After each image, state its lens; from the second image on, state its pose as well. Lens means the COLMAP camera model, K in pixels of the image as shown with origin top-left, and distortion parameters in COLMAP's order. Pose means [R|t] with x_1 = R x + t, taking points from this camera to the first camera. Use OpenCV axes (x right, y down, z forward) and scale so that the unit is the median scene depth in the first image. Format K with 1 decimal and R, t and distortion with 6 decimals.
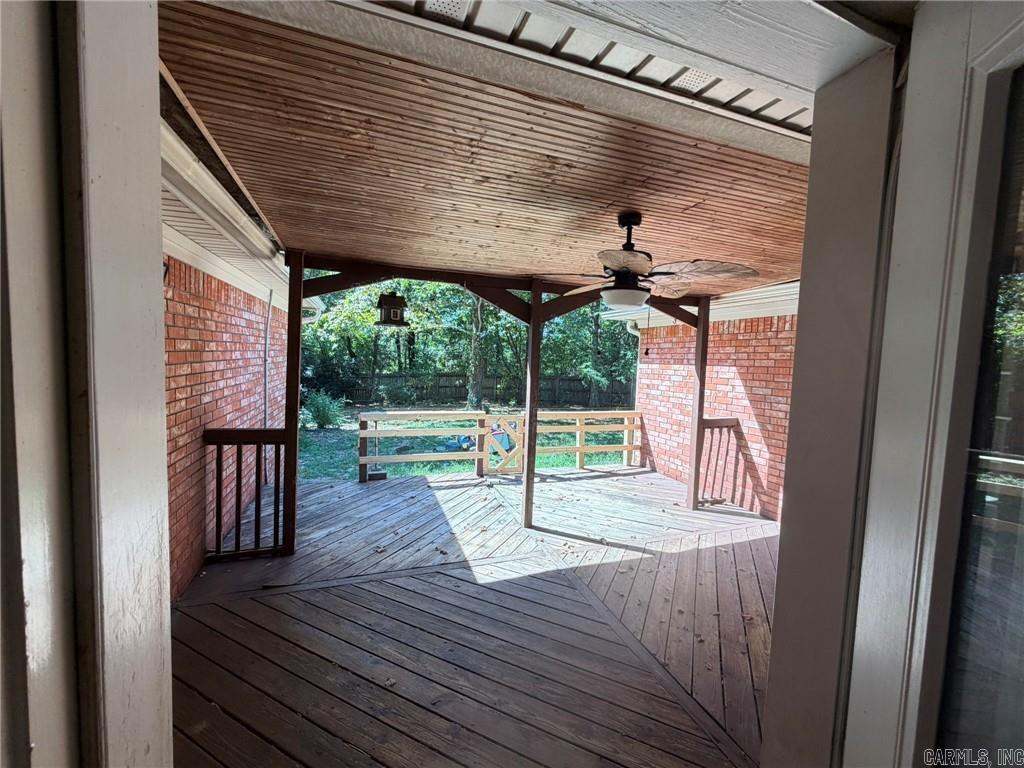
lens RADIAL K [[410.2, 0, 510.6], [0, 410.2, 384.5], [0, 0, 1]] dist [-0.001513, 0.000030]
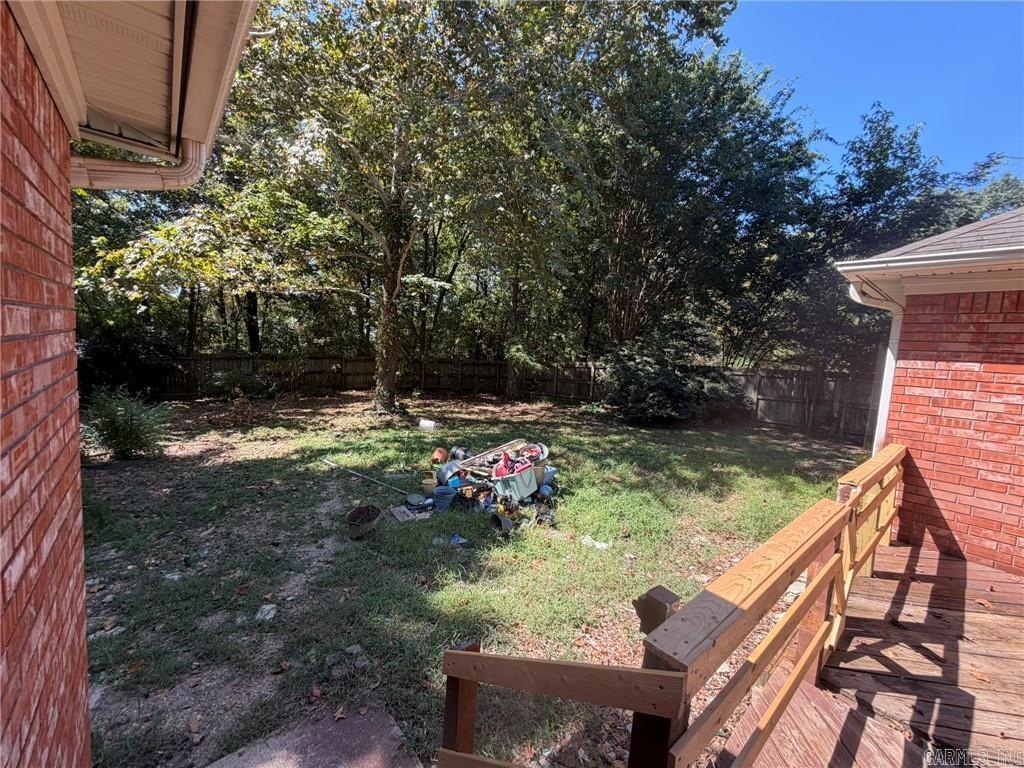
lens RADIAL K [[410.2, 0, 512.2], [0, 410.2, 381.0], [0, 0, 1]] dist [-0.001513, 0.000030]
pose [[0.932140, -0.009459, 0.361975, -0.175359], [-0.005254, 0.999200, 0.039642, -0.018876], [-0.362061, -0.038853, 0.931344, 0.310207]]
